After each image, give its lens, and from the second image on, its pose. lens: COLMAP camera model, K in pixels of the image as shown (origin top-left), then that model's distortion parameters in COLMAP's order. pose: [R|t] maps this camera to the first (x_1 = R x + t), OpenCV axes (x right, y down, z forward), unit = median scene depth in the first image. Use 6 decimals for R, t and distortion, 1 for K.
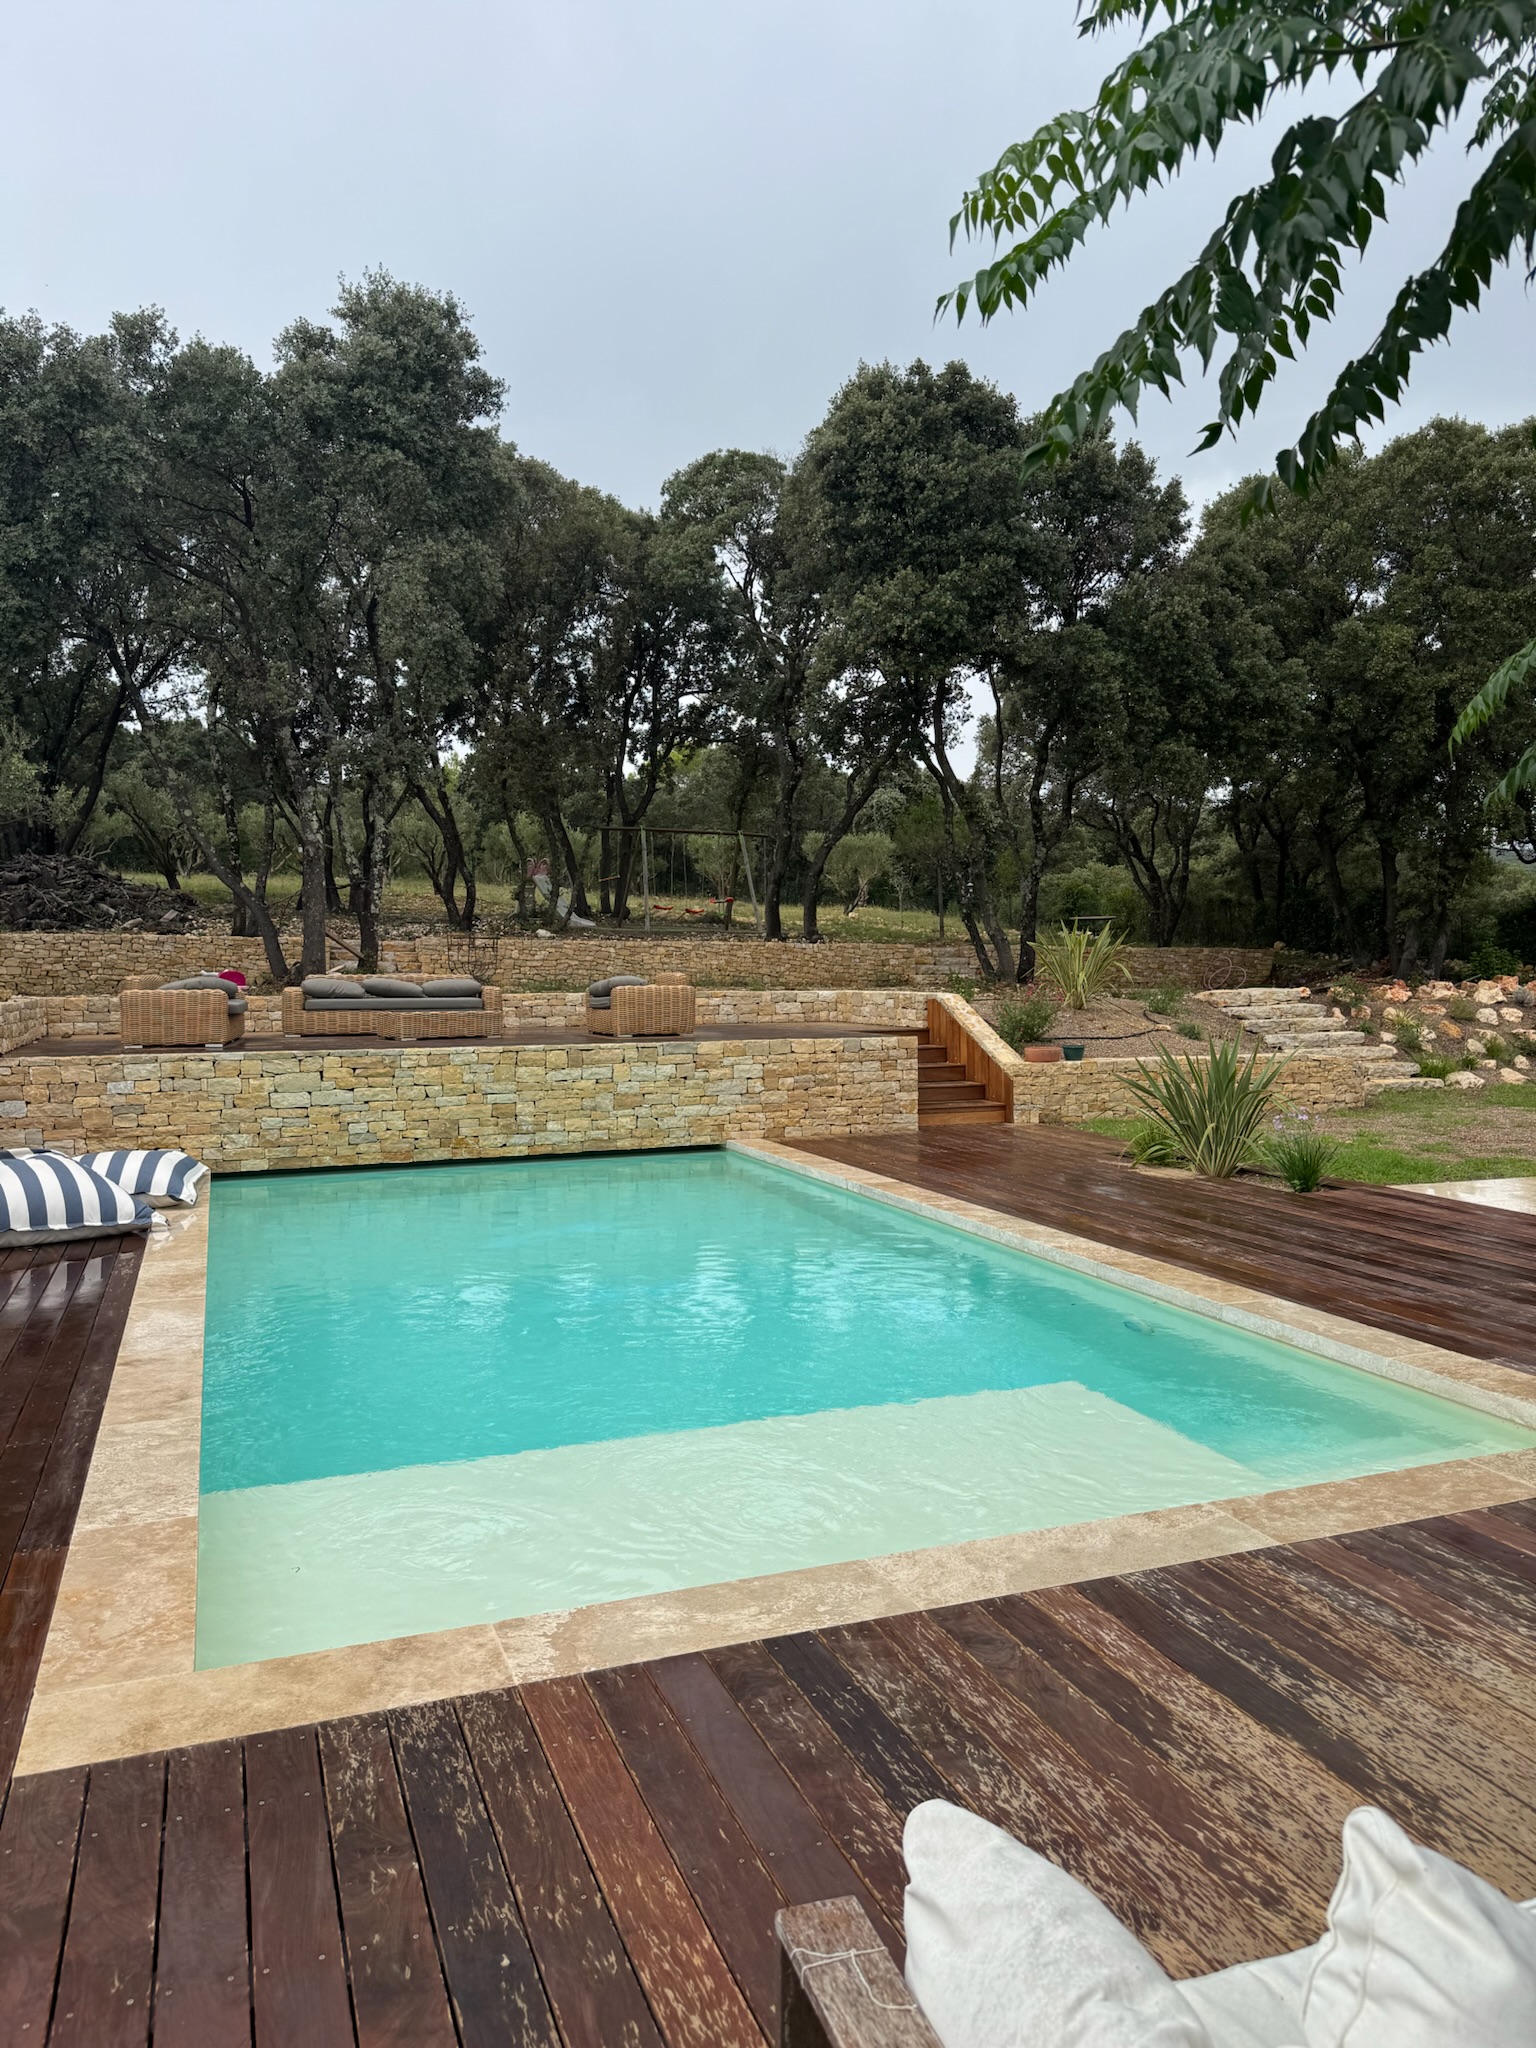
lens RADIAL K [[1412.3, 0, 762.7], [0, 1412.3, 1033.6], [0, 0, 1]] dist [0.170544, -0.330136]
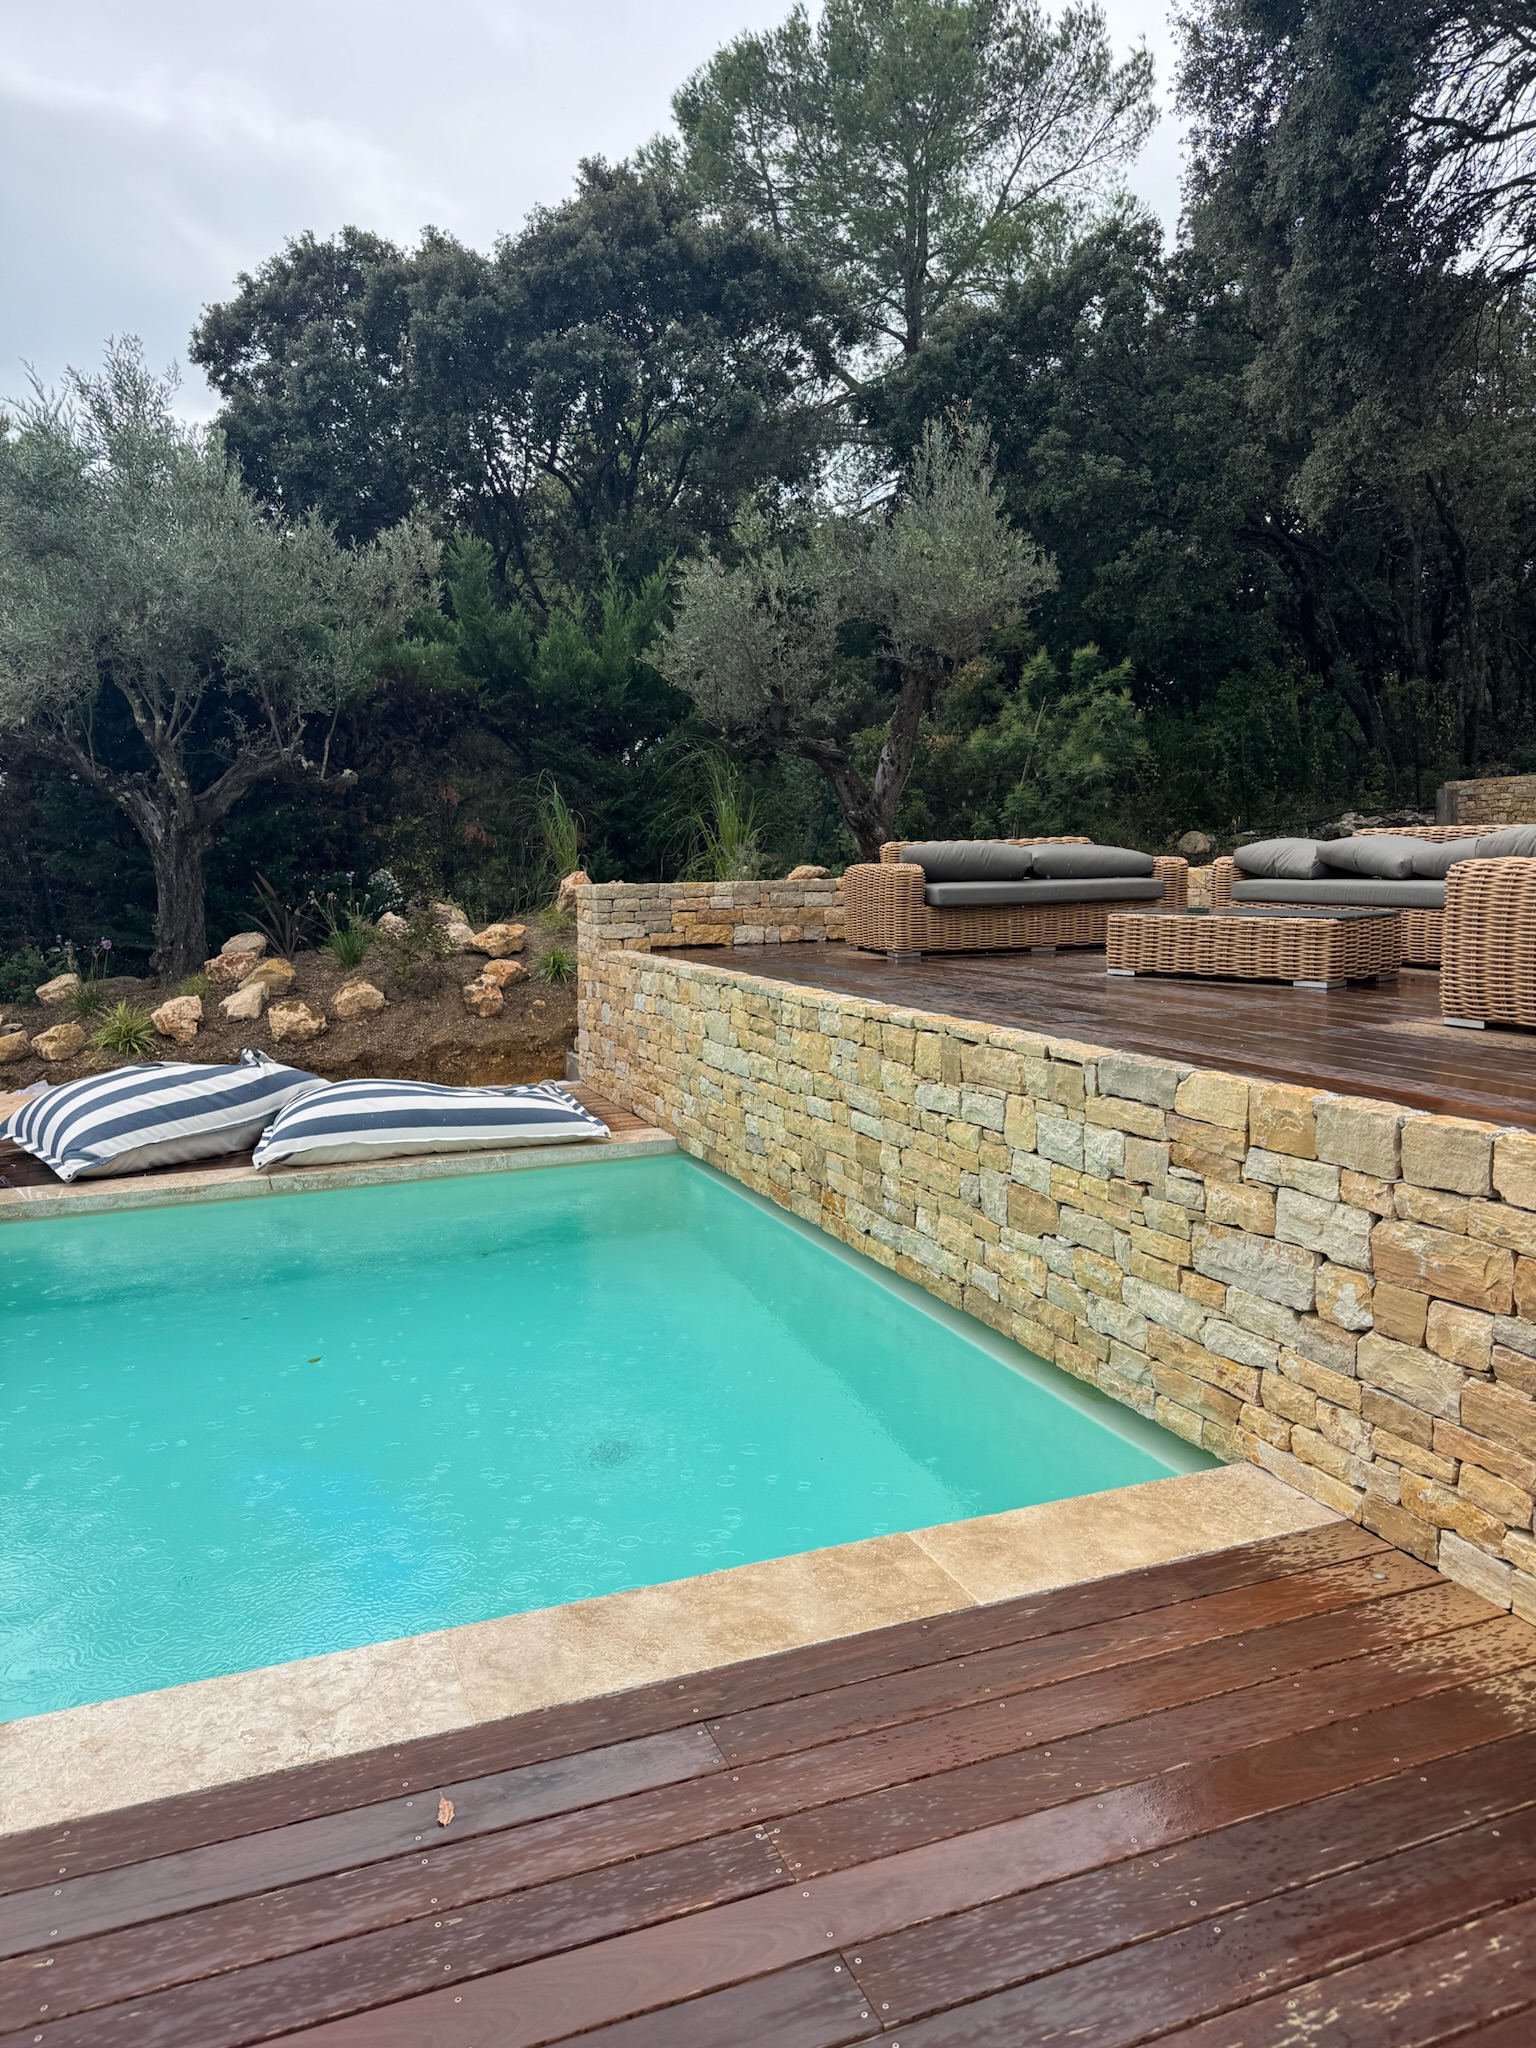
lens RADIAL K [[1412.3, 0, 762.7], [0, 1412.3, 1033.6], [0, 0, 1]] dist [0.170544, -0.330136]
pose [[0.016221, 0.129587, -0.991435, 0.227606], [-0.025813, 0.991290, 0.129146, -0.034959], [0.999535, 0.023497, 0.019425, 0.910913]]
